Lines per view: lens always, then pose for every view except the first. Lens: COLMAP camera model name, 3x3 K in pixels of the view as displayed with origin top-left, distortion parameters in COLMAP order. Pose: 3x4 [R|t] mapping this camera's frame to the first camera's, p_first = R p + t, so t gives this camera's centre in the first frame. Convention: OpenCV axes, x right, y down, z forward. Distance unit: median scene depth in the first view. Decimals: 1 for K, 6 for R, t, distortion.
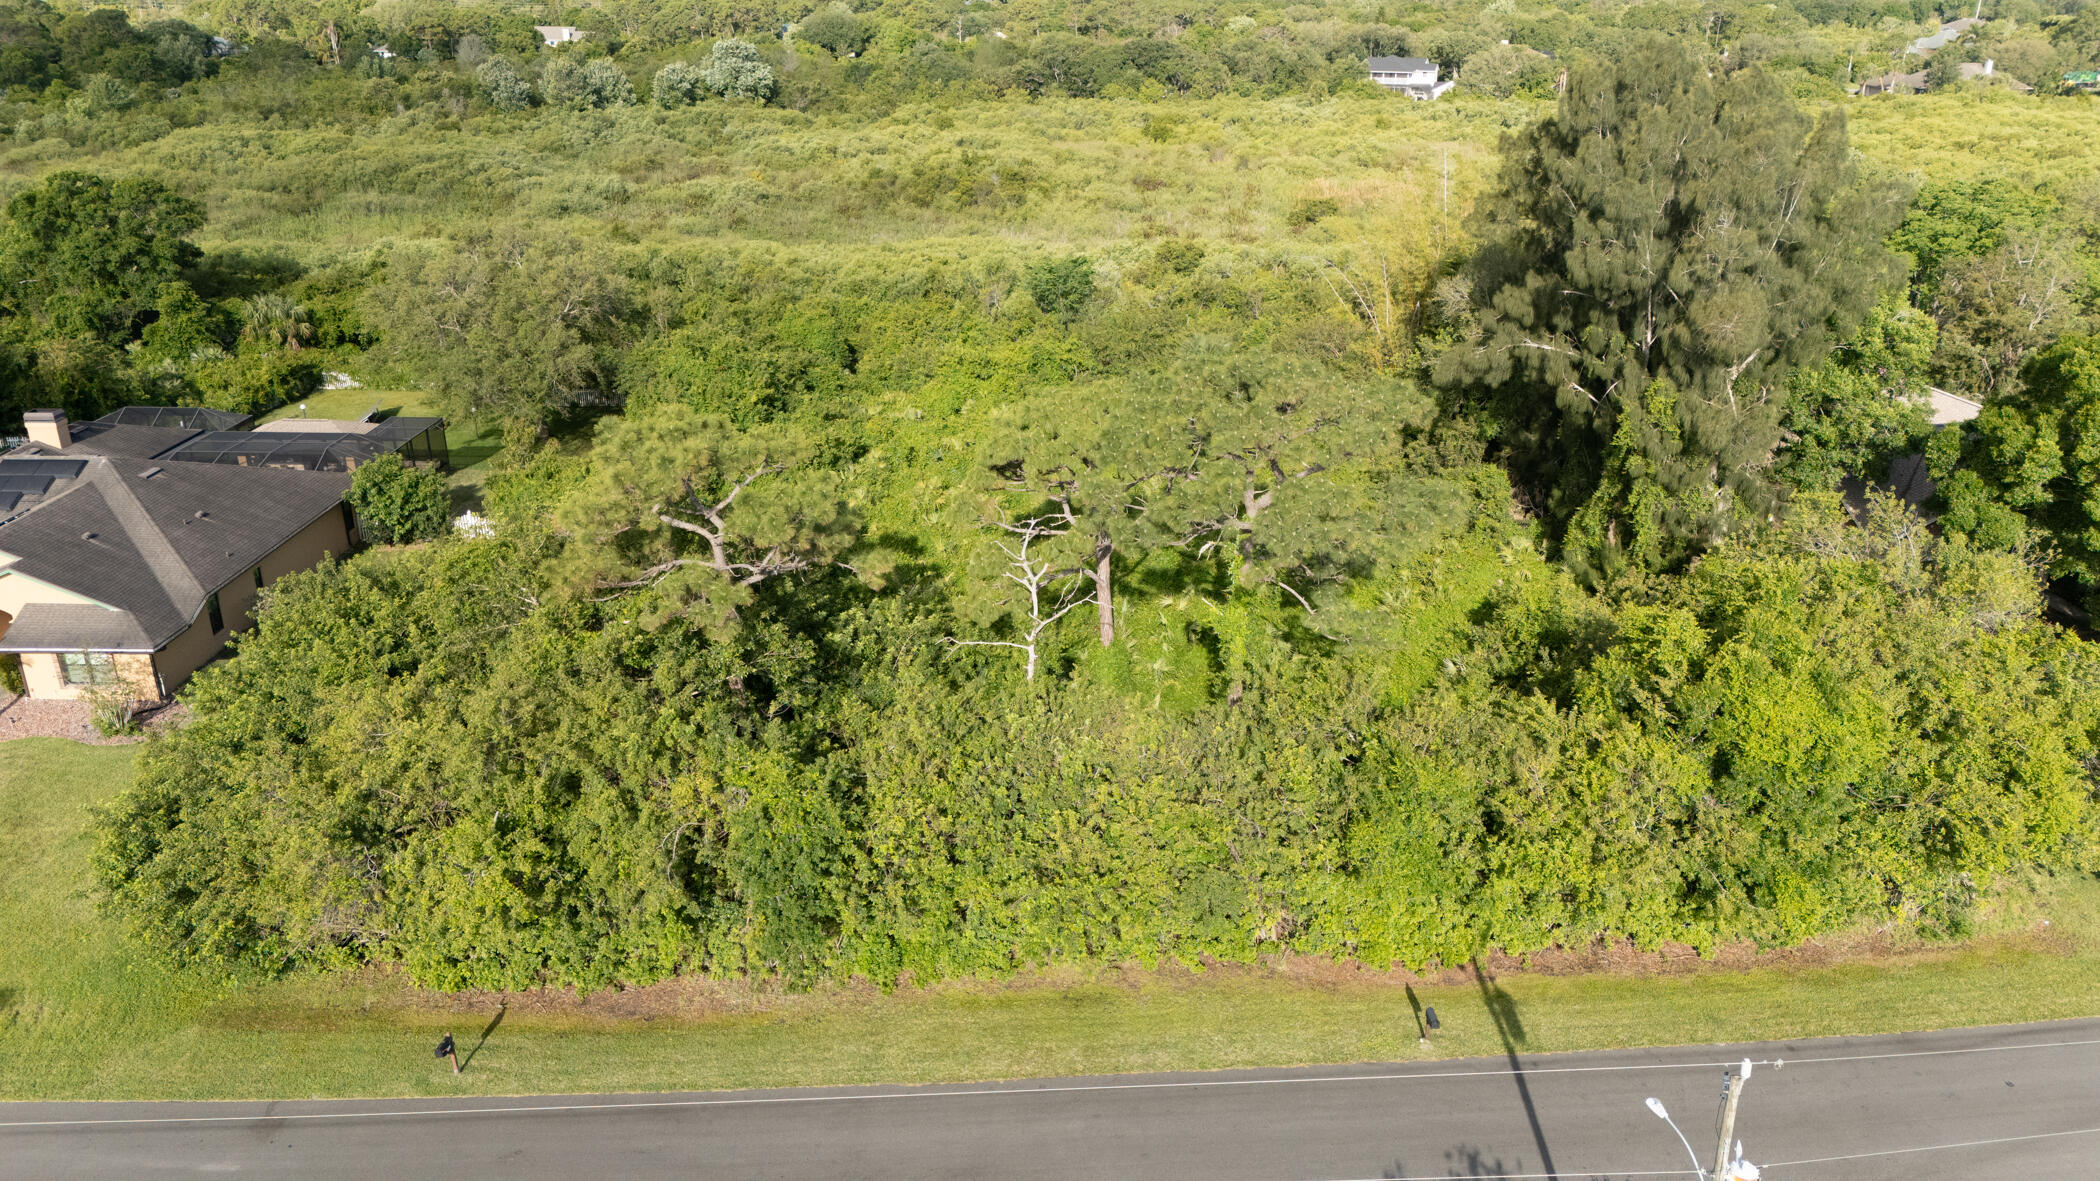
lens RADIAL K [[1540.2, 0, 1053.4], [0, 1540.2, 592.5], [0, 0, 1]] dist [0.072134, -0.068451]
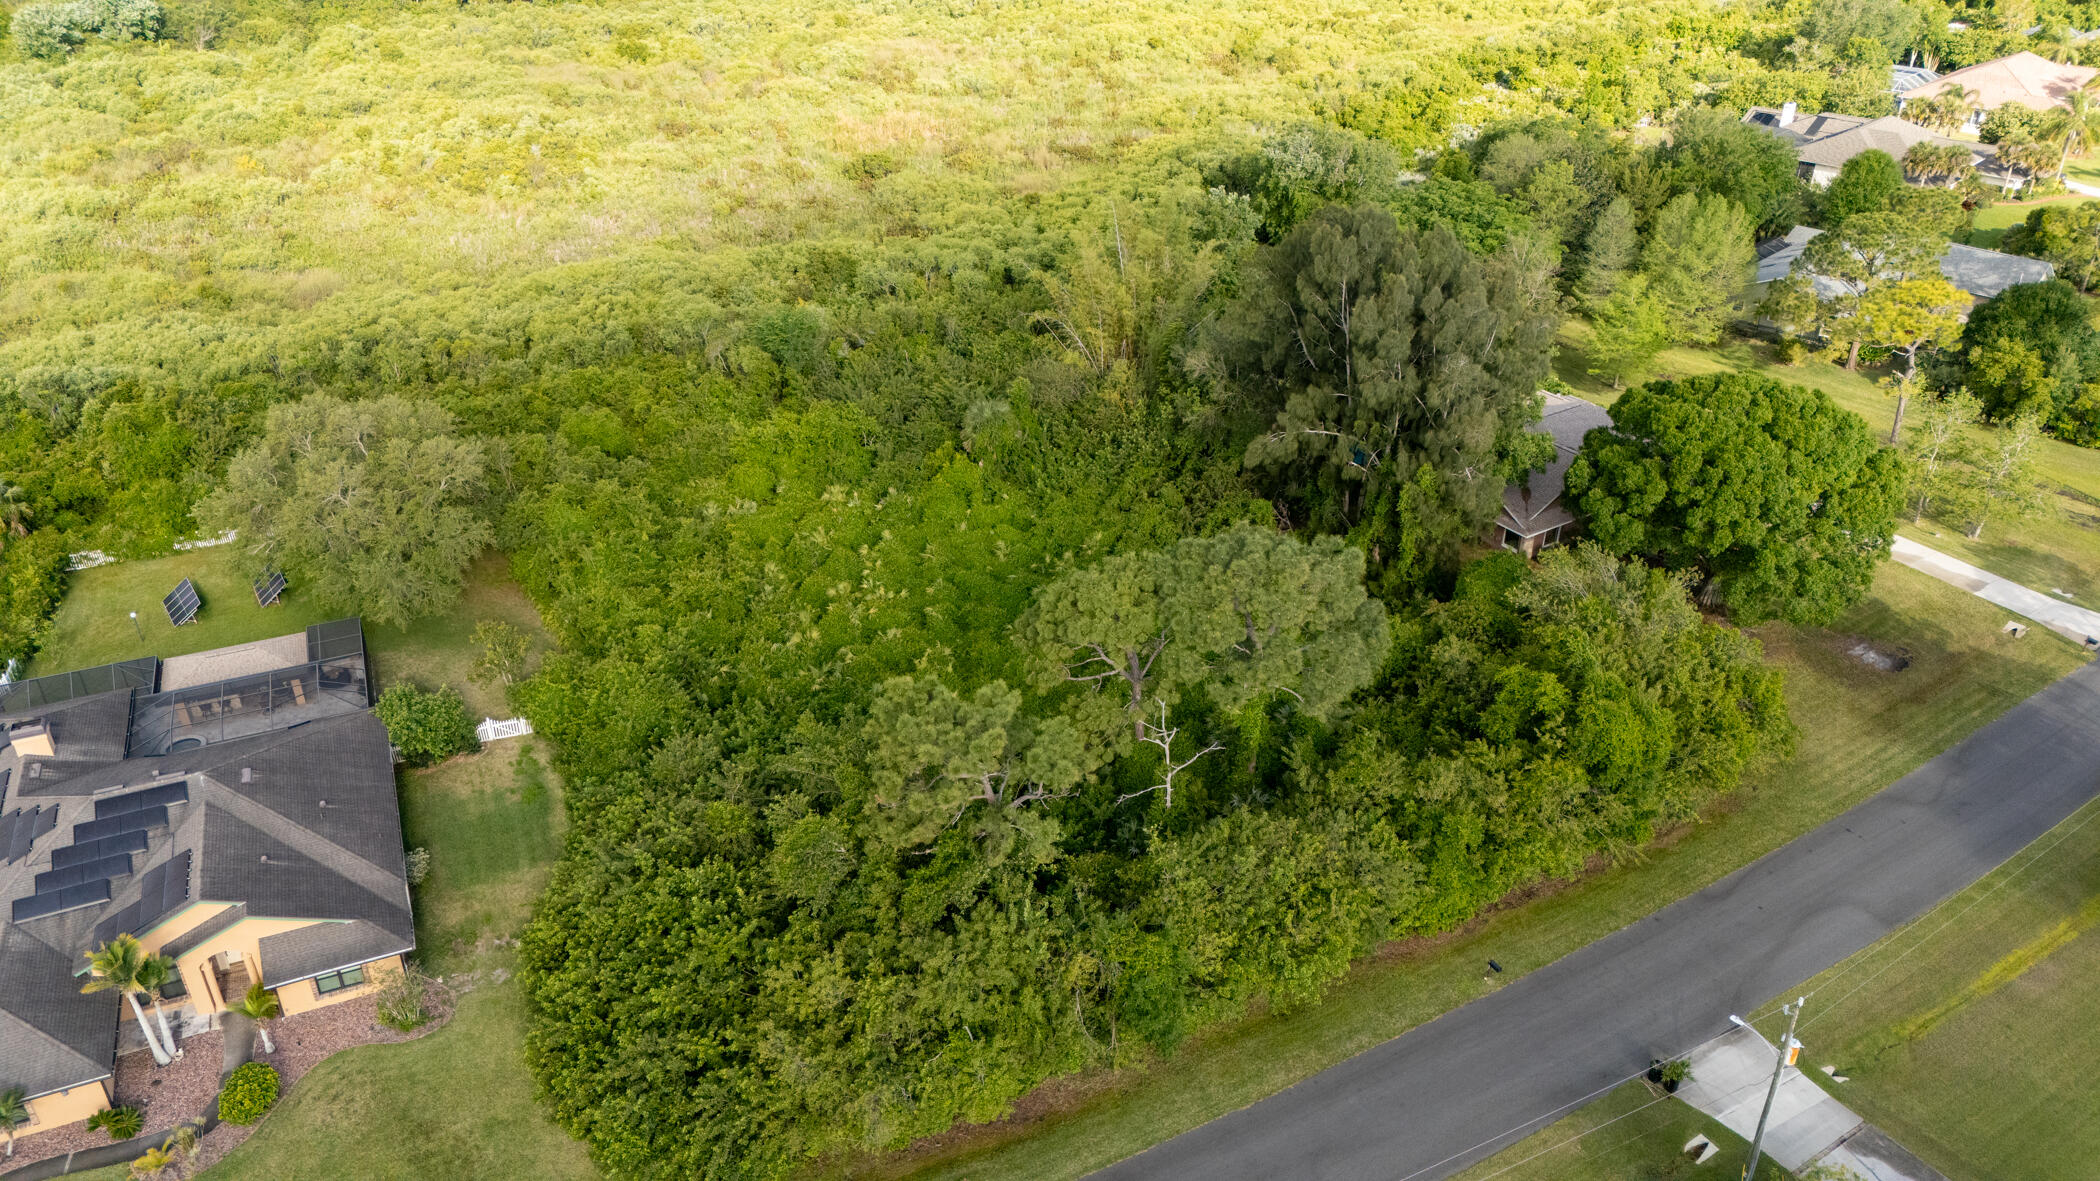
lens RADIAL K [[1546.8, 0, 1053.9], [0, 1546.8, 586.9], [0, 0, 1]] dist [0.055203, -0.037354]
pose [[0.908541, -0.209947, 0.361213, -0.342669], [0.160564, 0.973633, 0.162046, -0.228132], [-0.385709, -0.089227, 0.918296, -0.154141]]
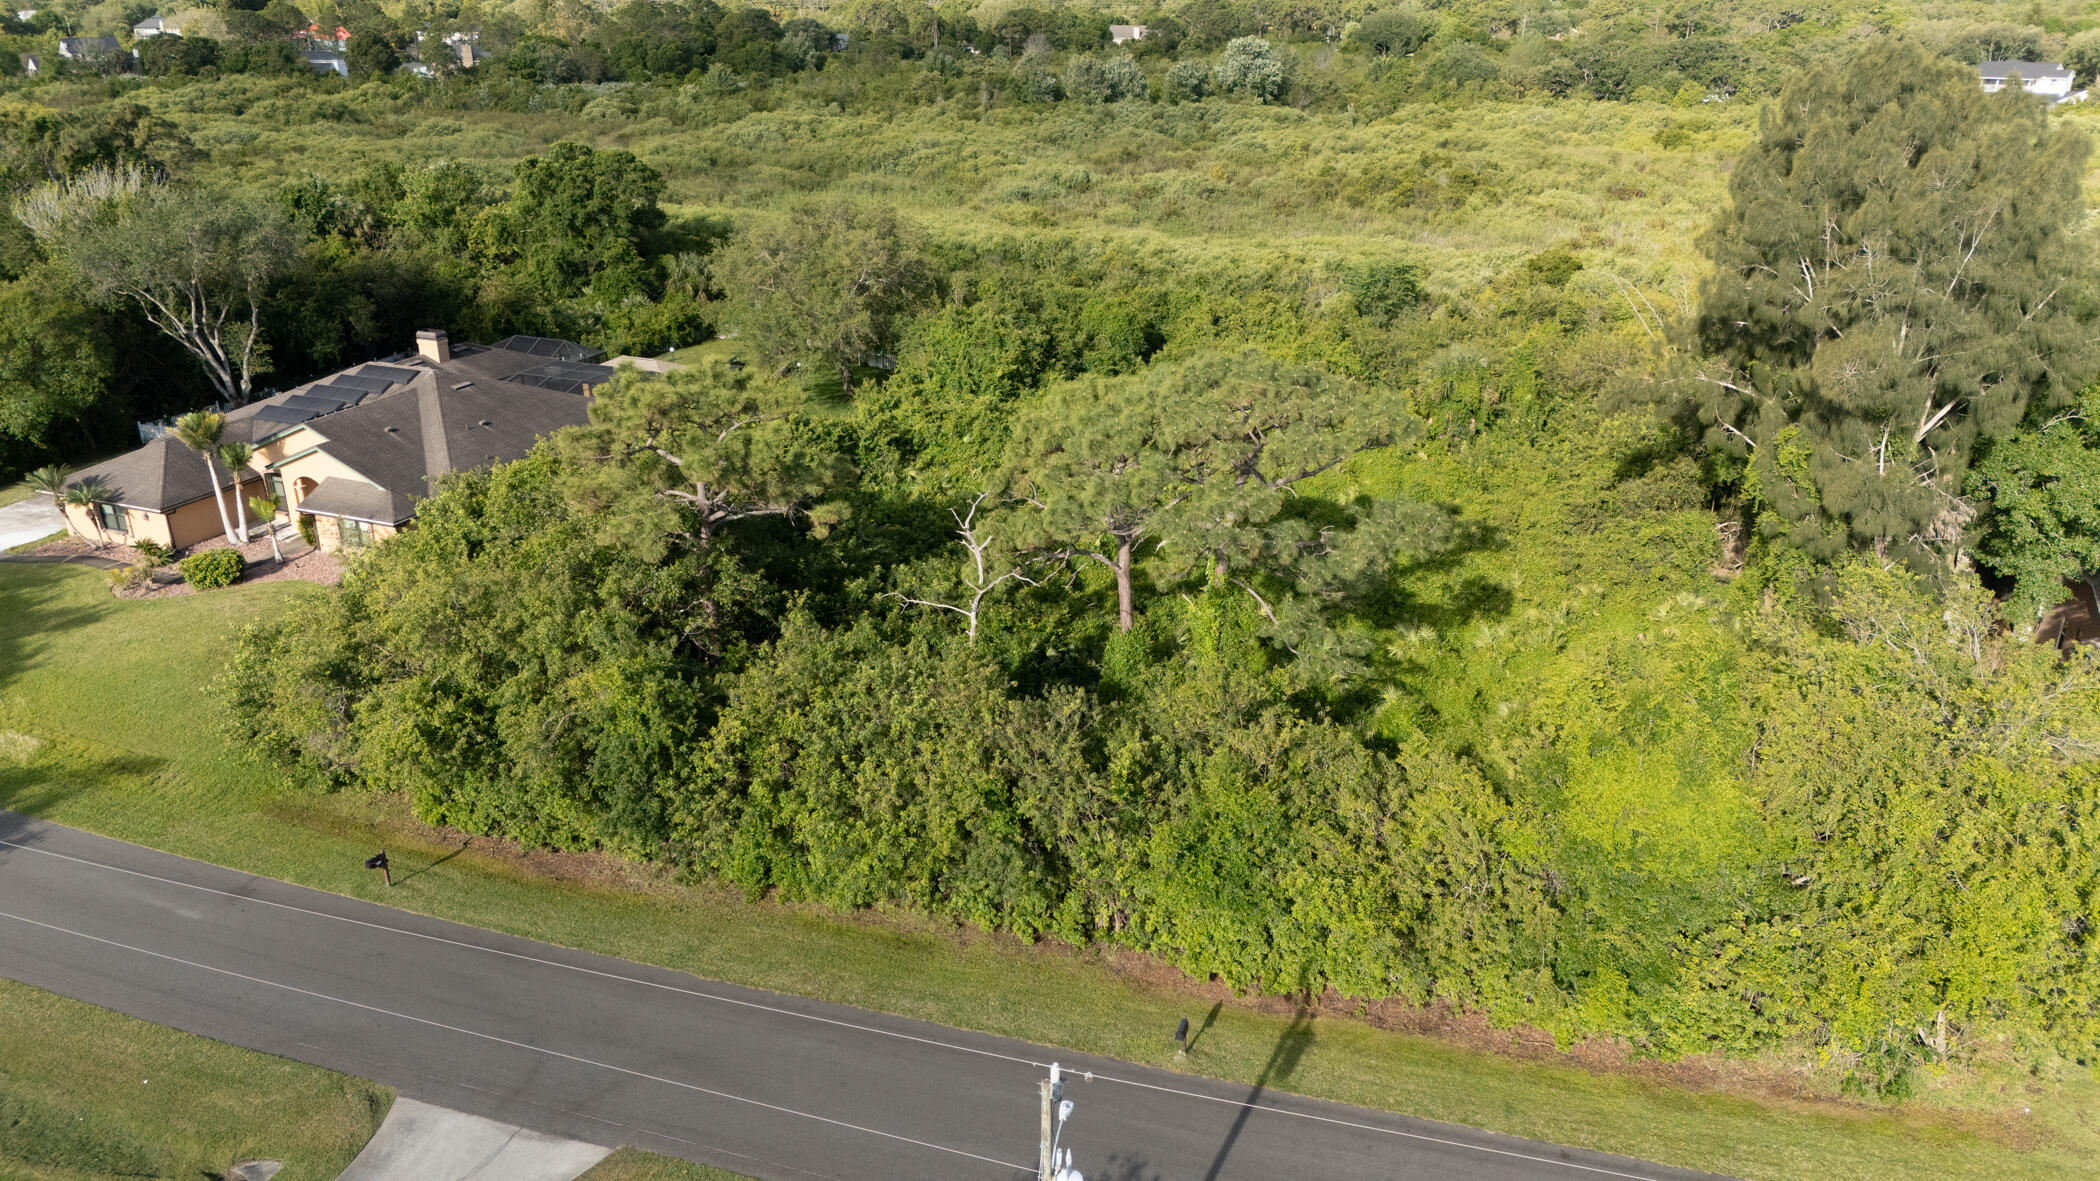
lens RADIAL K [[1540.2, 0, 1053.4], [0, 1540.2, 592.5], [0, 0, 1]] dist [0.072134, -0.068451]
pose [[0.929634, 0.134399, -0.343099, 0.227250], [-0.134241, 0.990650, 0.024327, -0.006587], [0.343161, 0.023443, 0.938984, 0.020519]]
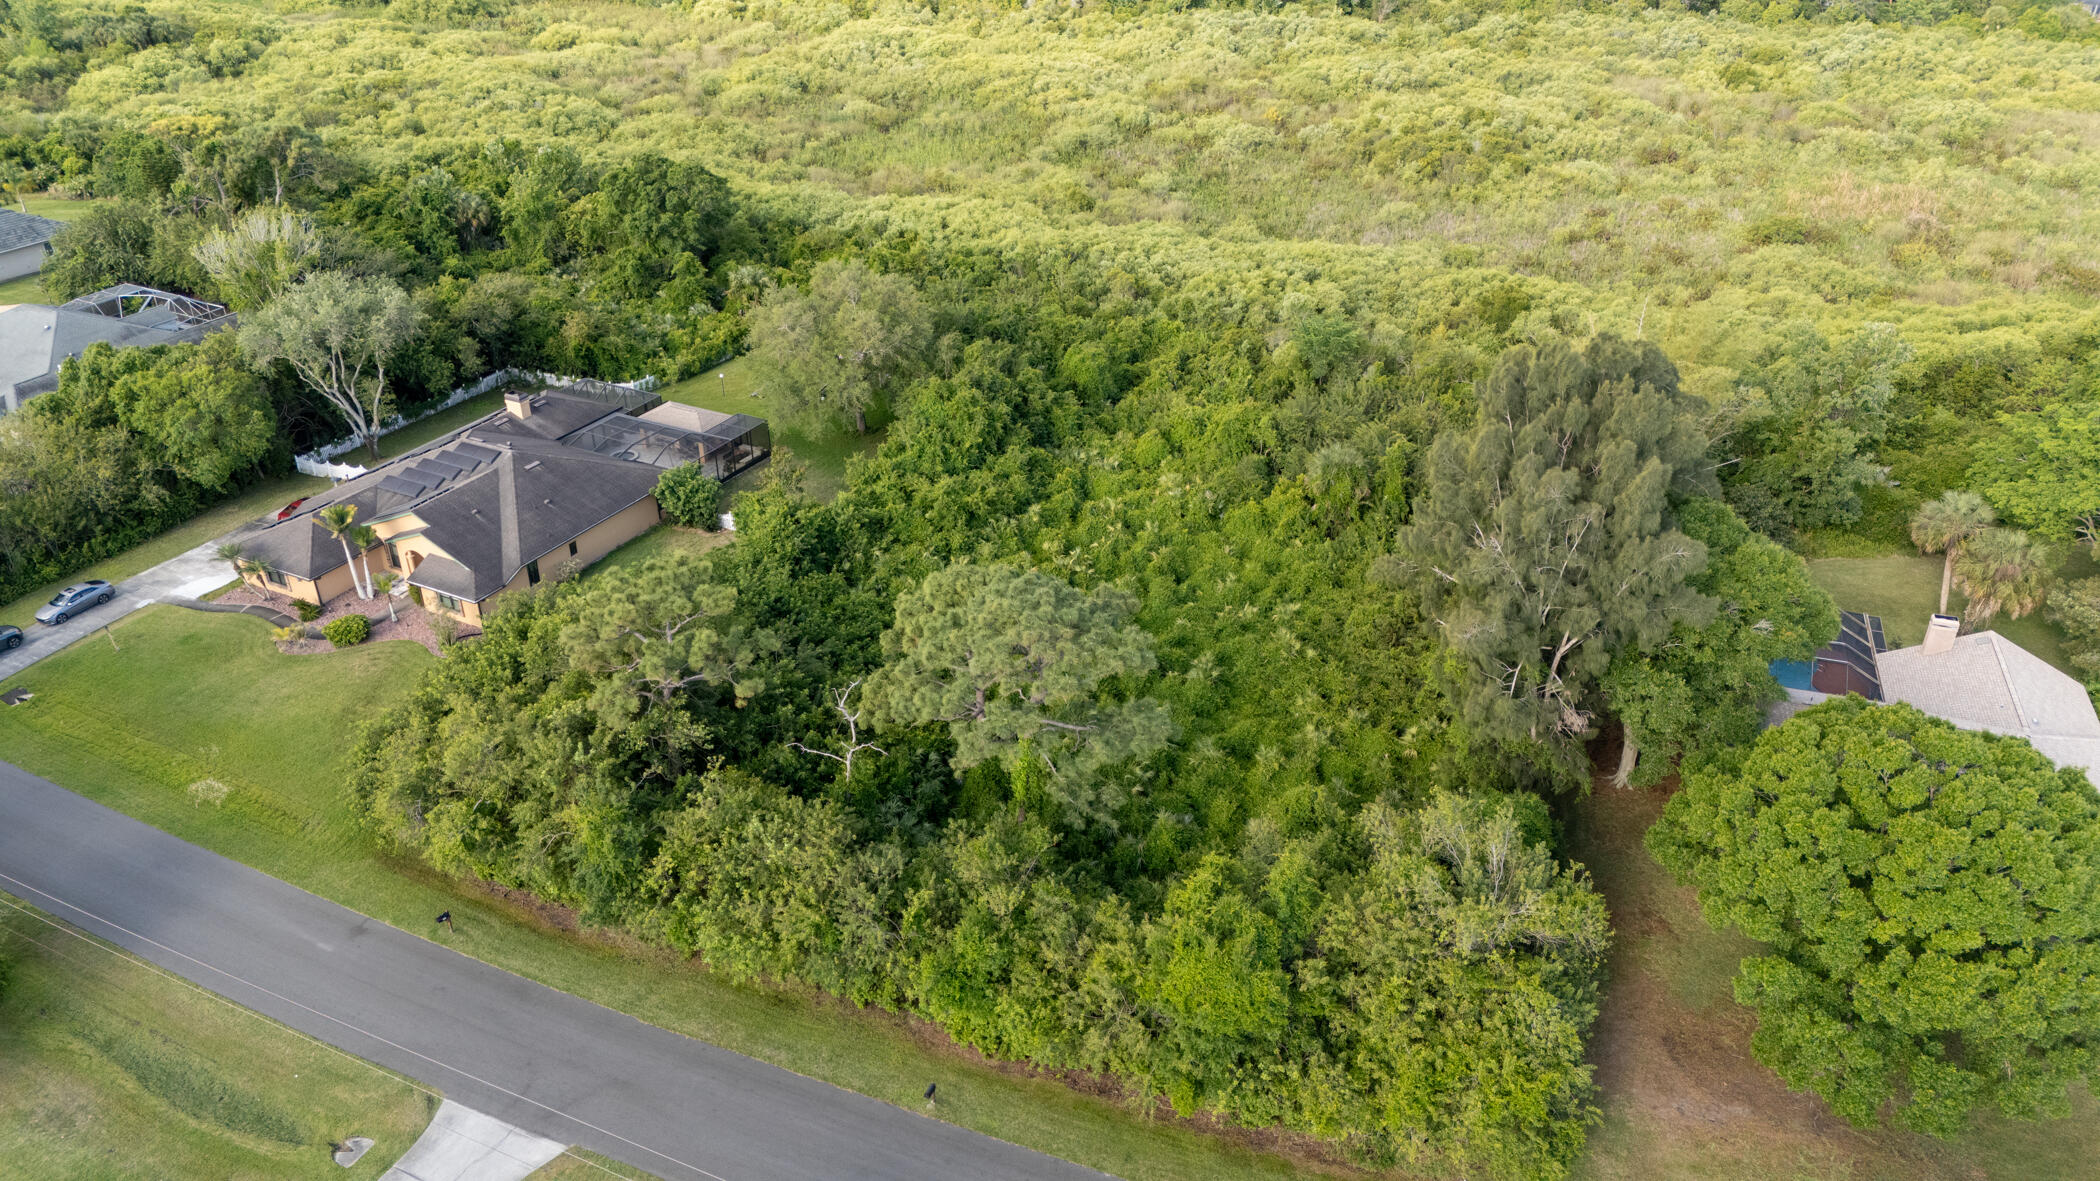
lens RADIAL K [[1540.2, 0, 1053.4], [0, 1540.2, 592.5], [0, 0, 1]] dist [0.072134, -0.068451]
pose [[0.889375, 0.219487, -0.401046, 0.417419], [-0.164947, 0.972186, 0.166272, -0.233267], [0.426385, -0.081726, 0.900842, -0.140645]]
